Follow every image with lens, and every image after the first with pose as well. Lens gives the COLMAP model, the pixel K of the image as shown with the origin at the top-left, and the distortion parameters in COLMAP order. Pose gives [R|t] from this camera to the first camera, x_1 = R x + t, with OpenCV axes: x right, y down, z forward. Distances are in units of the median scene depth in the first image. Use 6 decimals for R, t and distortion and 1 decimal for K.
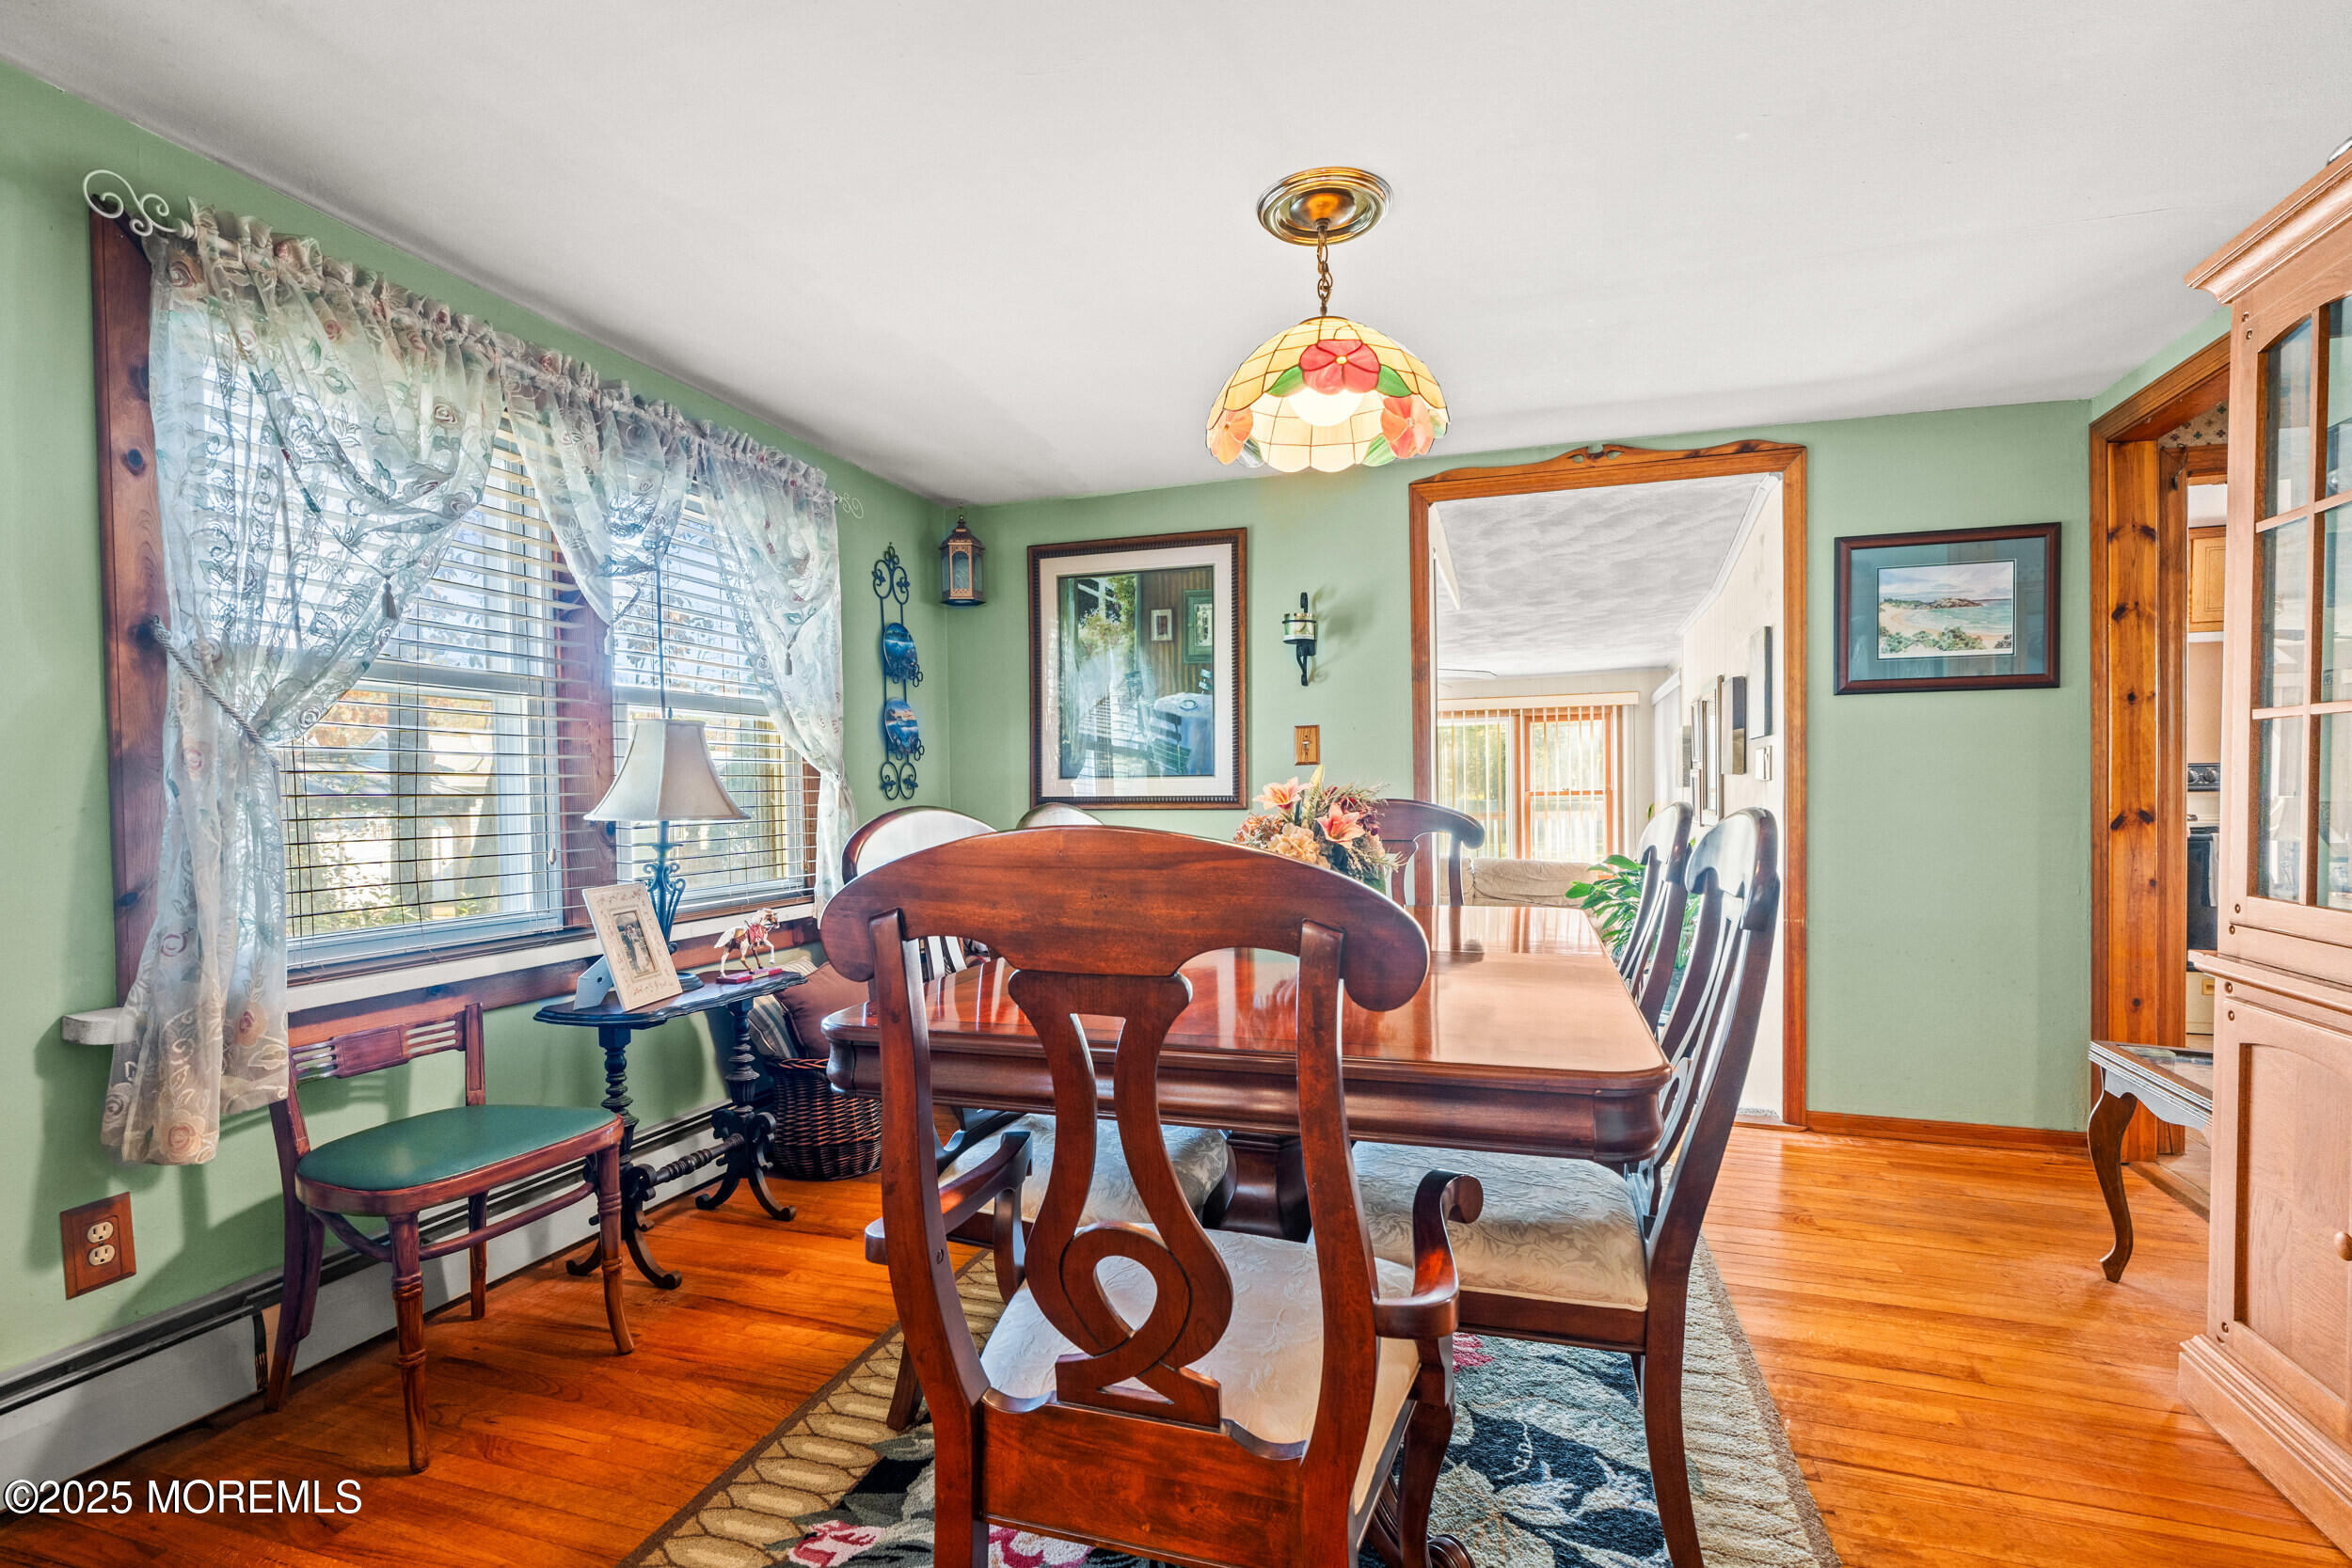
lens RADIAL K [[1056.3, 0, 1195.6], [0, 1056.3, 808.2], [0, 0, 1]] dist [-0.008493, 0.004147]
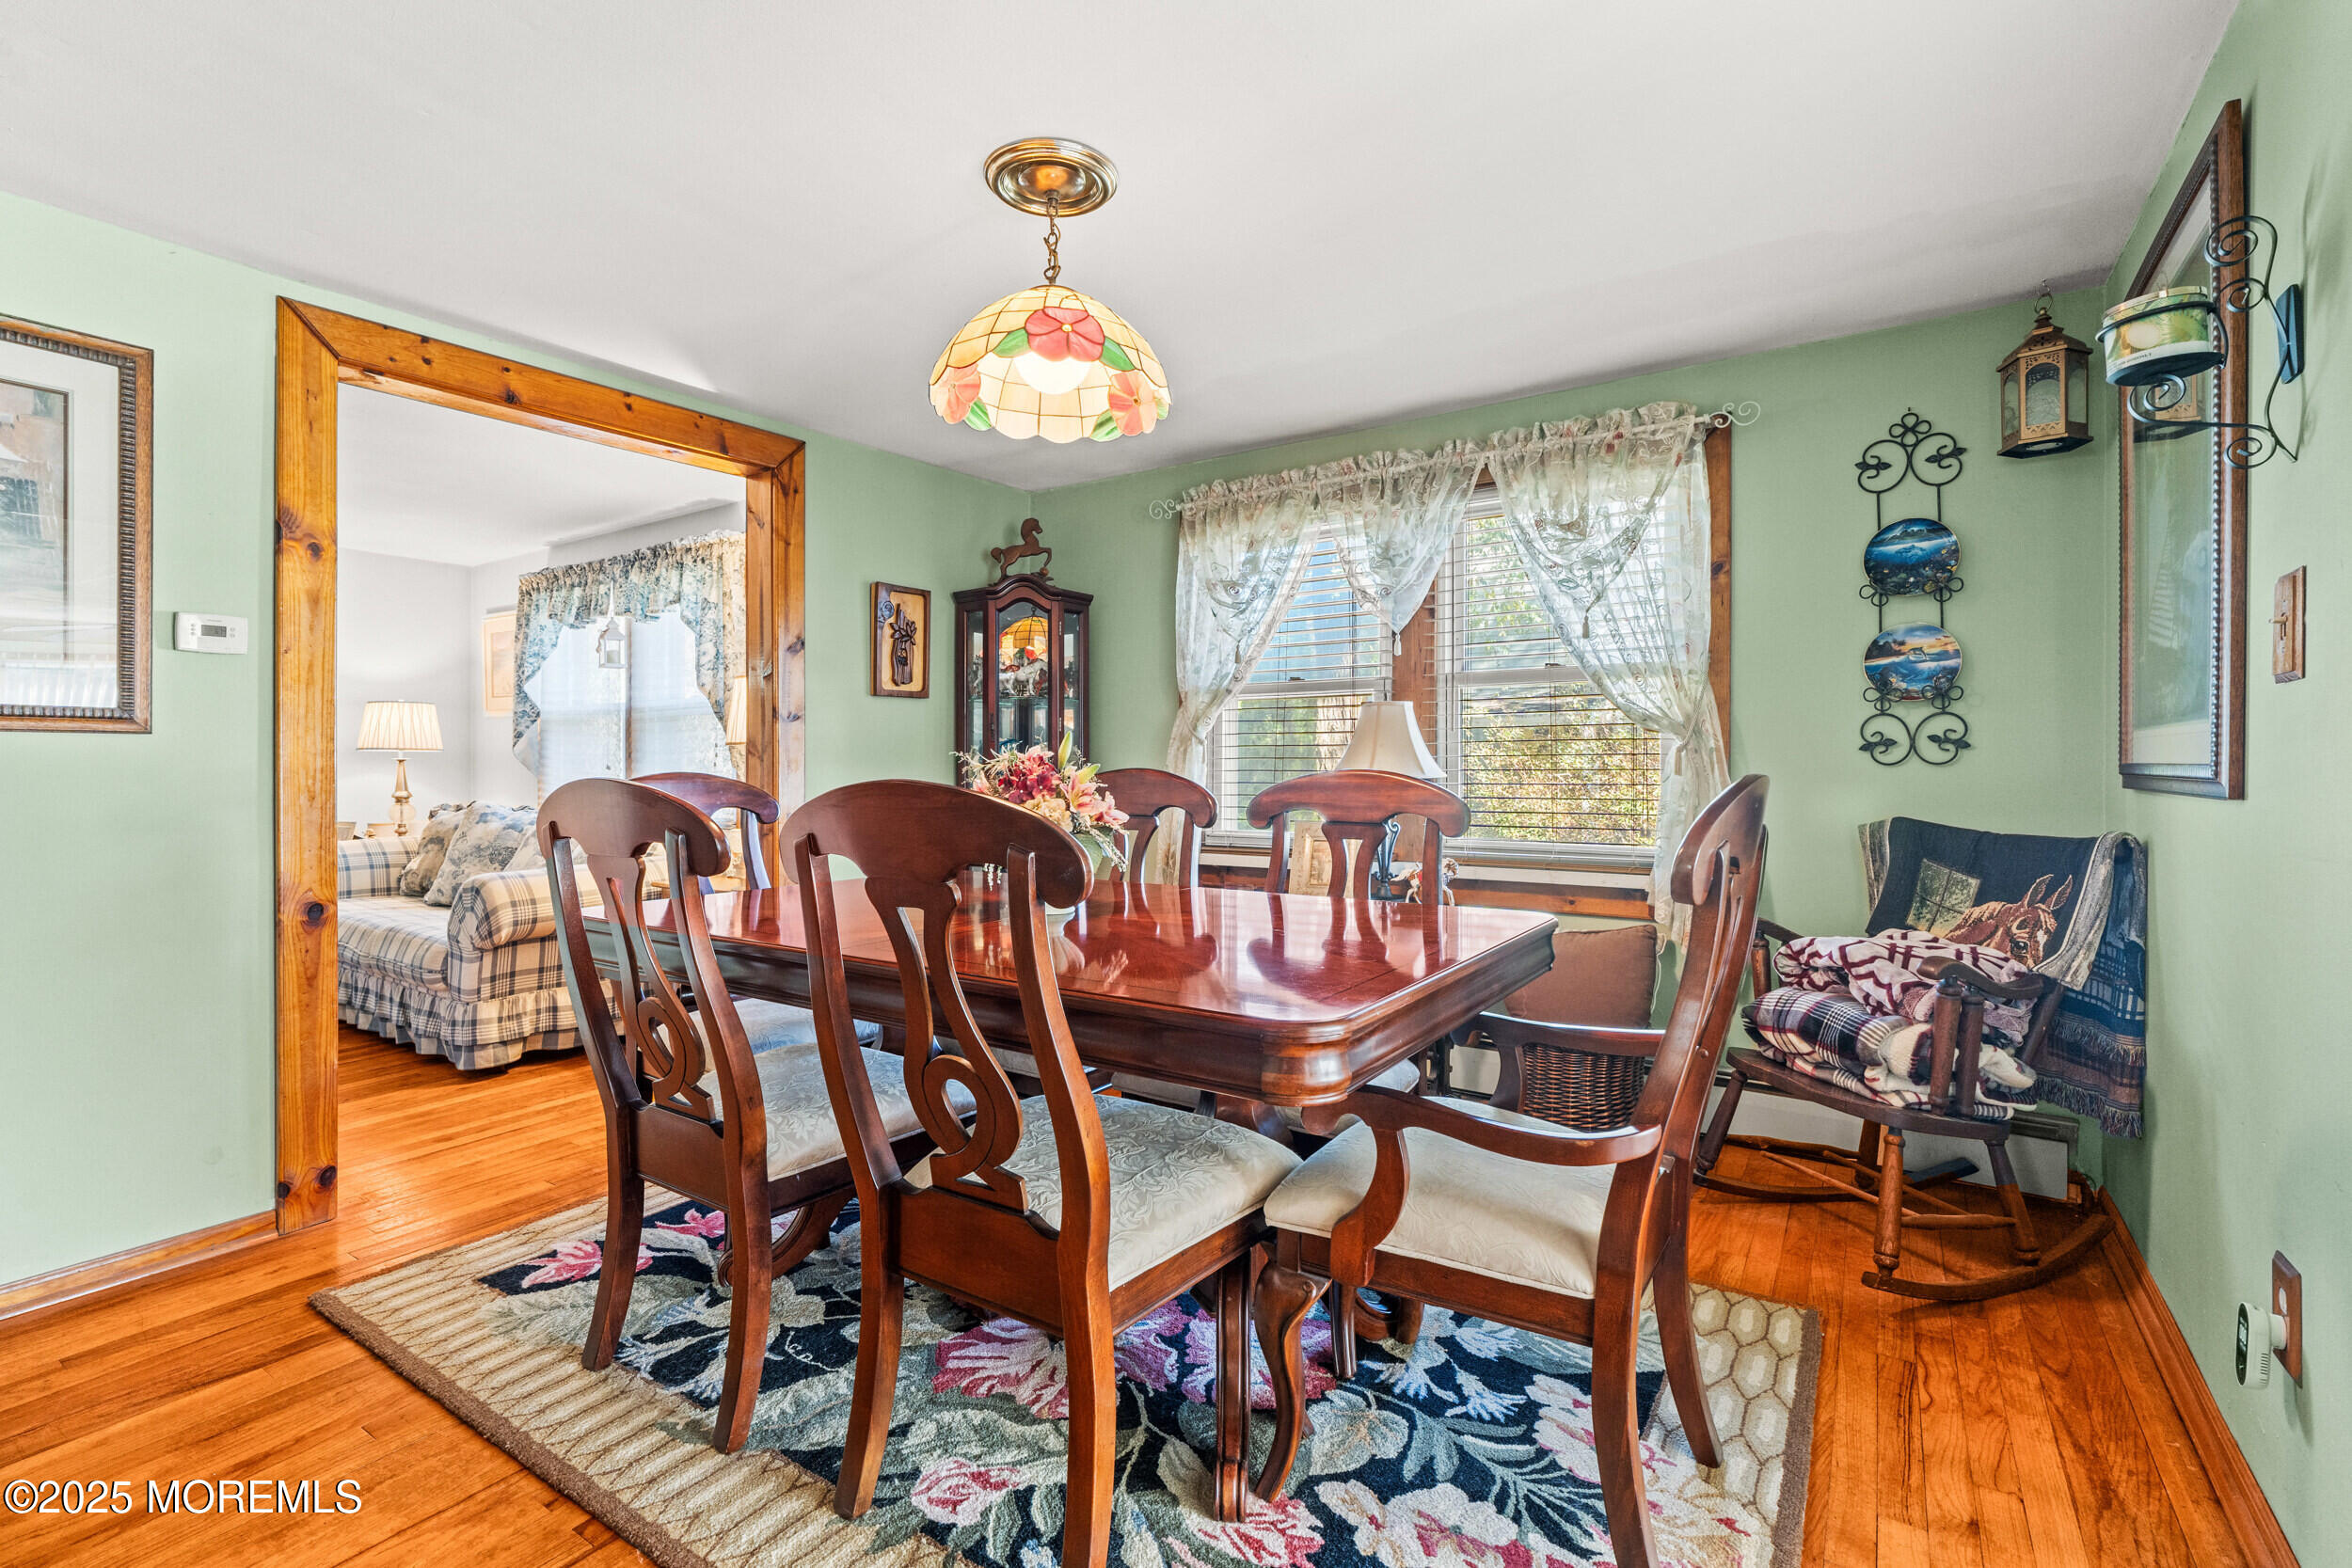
lens RADIAL K [[1056.3, 0, 1174.7], [0, 1056.3, 779.0], [0, 0, 1]] dist [-0.008493, 0.004147]
pose [[-0.267307, 0.017983, -0.963444, 0.540995], [-0.011883, 0.999688, 0.021957, -0.008608], [0.963538, 0.017317, -0.267010, 0.712416]]
